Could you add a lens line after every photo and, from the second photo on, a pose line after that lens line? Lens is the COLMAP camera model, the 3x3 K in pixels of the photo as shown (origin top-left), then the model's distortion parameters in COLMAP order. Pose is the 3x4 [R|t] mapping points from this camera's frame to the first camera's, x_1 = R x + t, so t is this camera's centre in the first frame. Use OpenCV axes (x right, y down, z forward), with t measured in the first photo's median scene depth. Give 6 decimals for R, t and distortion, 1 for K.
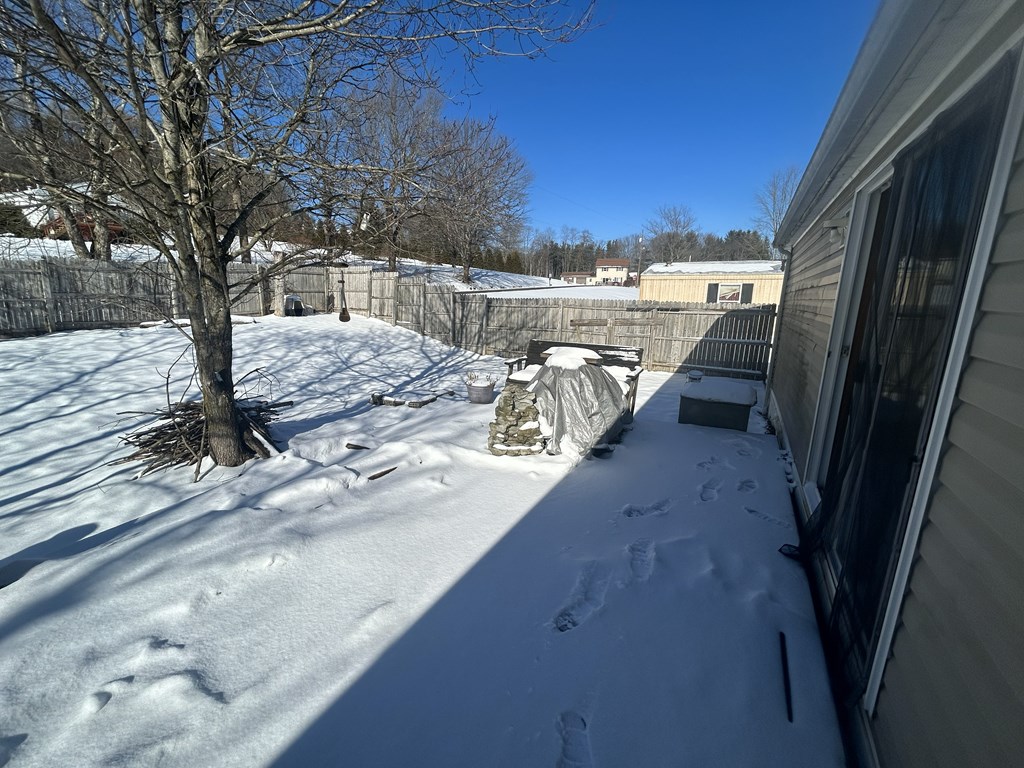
lens RADIAL K [[410.4, 0, 509.1], [0, 410.4, 386.6], [0, 0, 1]] dist [-0.003215, 0.001644]
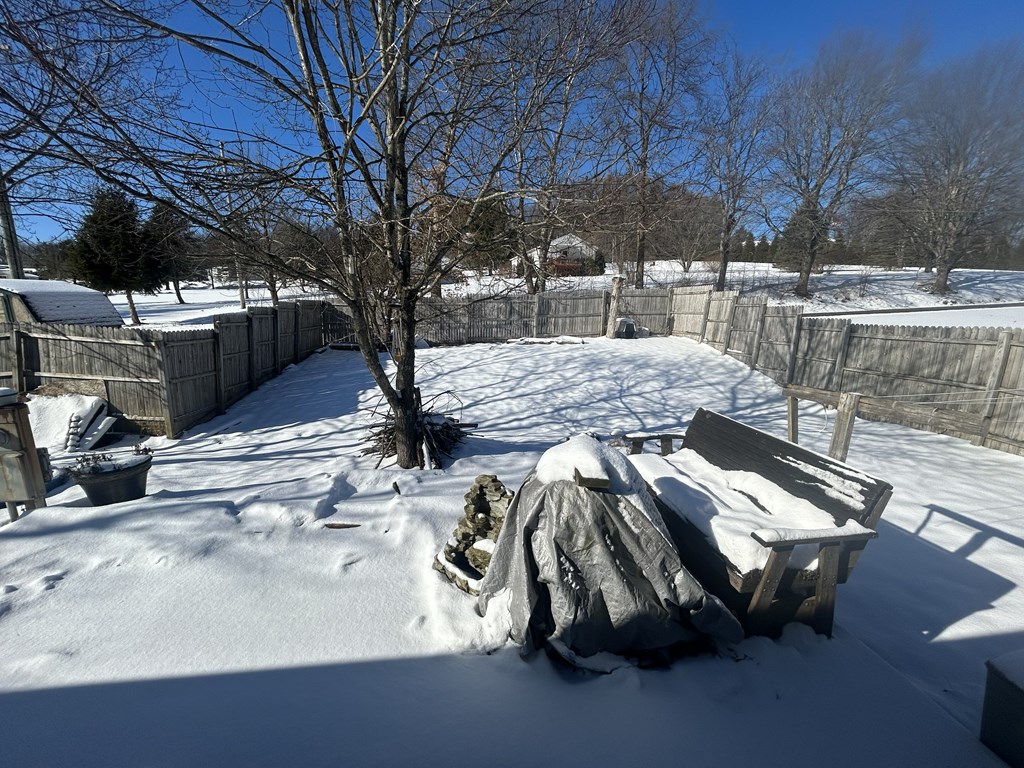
lens RADIAL K [[410.4, 0, 509.0], [0, 410.4, 379.9], [0, 0, 1]] dist [-0.003215, 0.001644]
pose [[0.578316, 0.123663, -0.806386, 0.169197], [-0.167706, 0.985355, 0.030834, -0.056829], [0.798389, 0.117404, 0.590585, 0.187810]]
